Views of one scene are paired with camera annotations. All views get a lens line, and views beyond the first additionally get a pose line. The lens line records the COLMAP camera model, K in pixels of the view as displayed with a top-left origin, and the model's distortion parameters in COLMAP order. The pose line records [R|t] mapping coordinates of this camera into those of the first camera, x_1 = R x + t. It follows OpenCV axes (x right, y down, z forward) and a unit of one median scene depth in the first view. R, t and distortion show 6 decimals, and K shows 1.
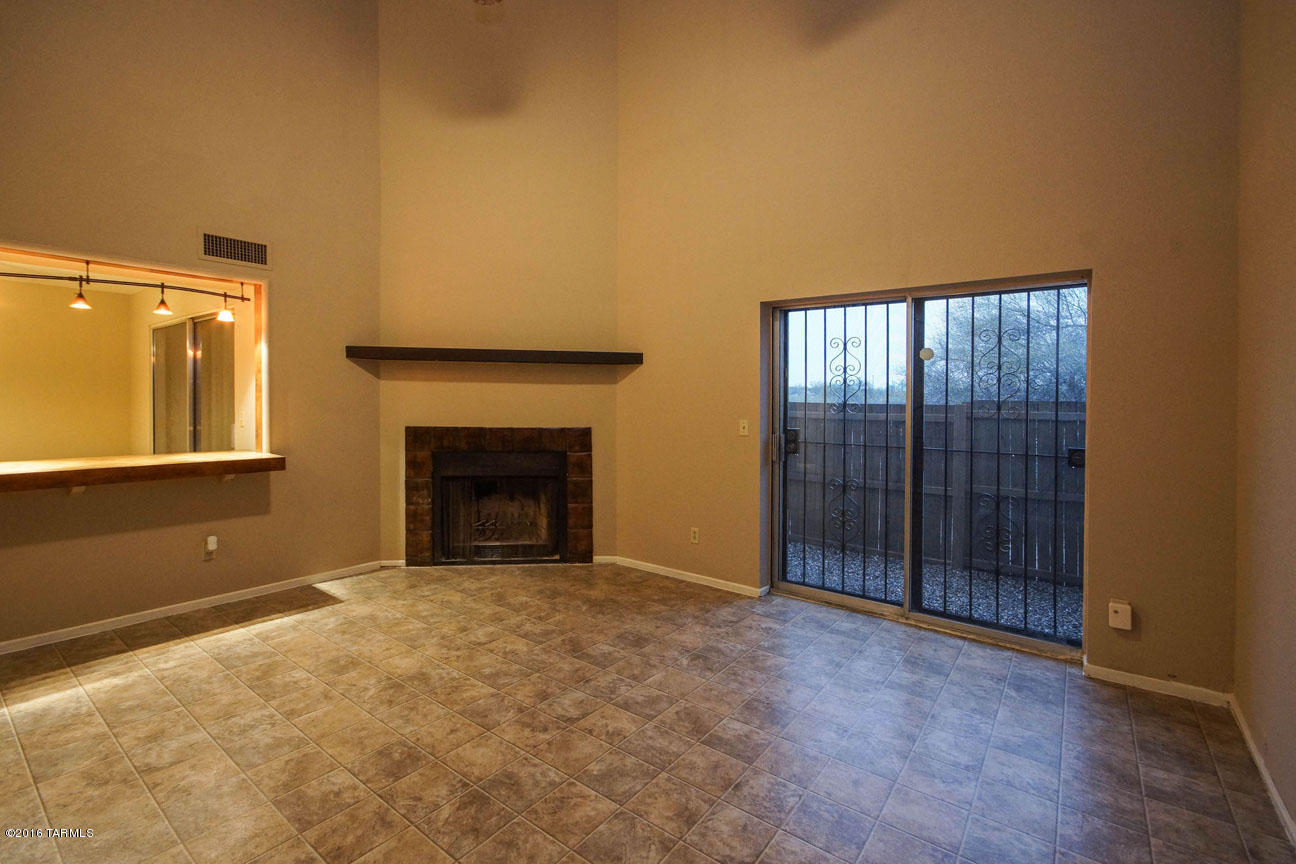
lens RADIAL K [[561.5, 0, 650.2], [0, 561.5, 406.3], [0, 0, 1]] dist [-0.011011, -0.000204]
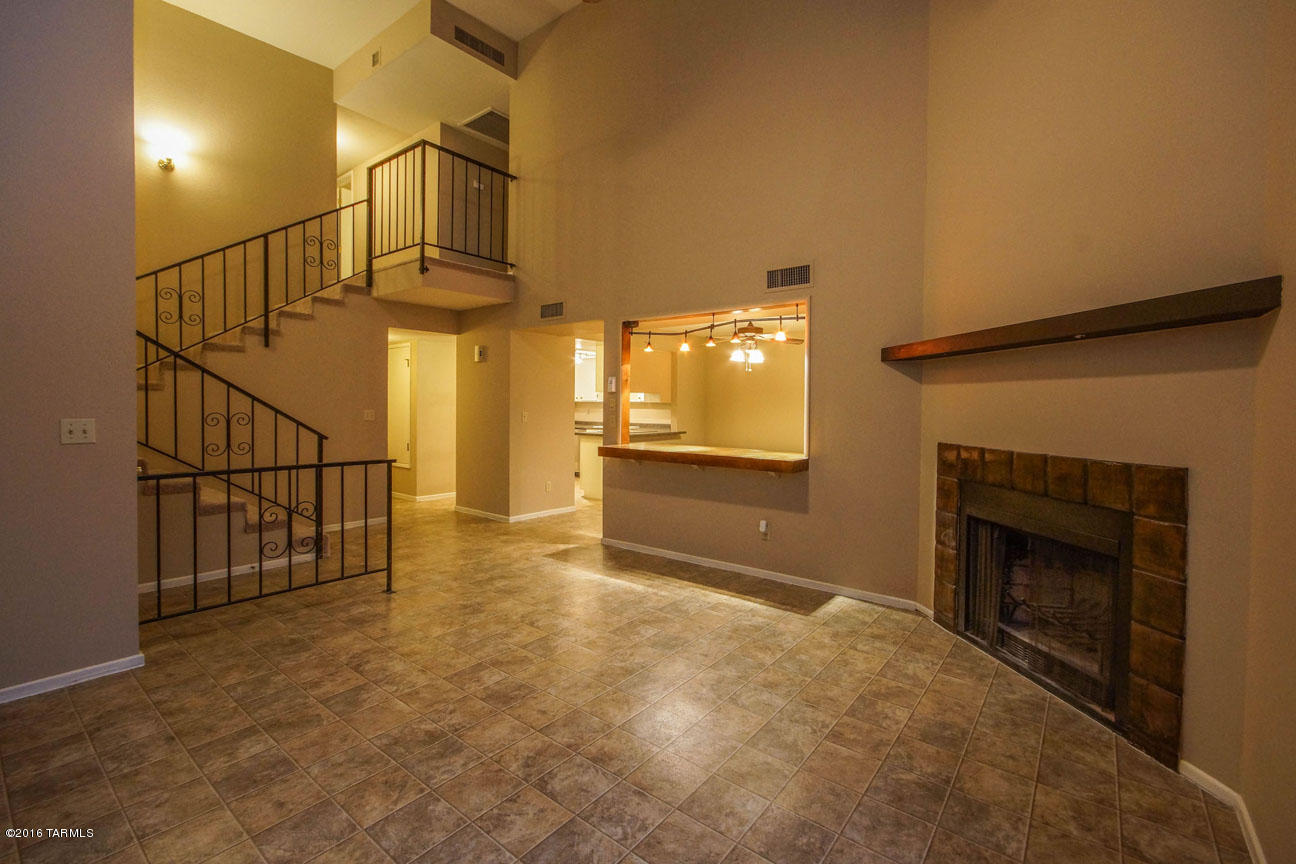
lens RADIAL K [[568.7, 0, 648.0], [0, 568.7, 432.0], [0, 0, 1]] dist [-0.007910, 0.000262]
pose [[-0.015211, 0.032995, -0.999340, 0.438276], [-0.021575, 0.999212, 0.033320, 0.004271], [0.999652, 0.022067, -0.014487, 0.744902]]
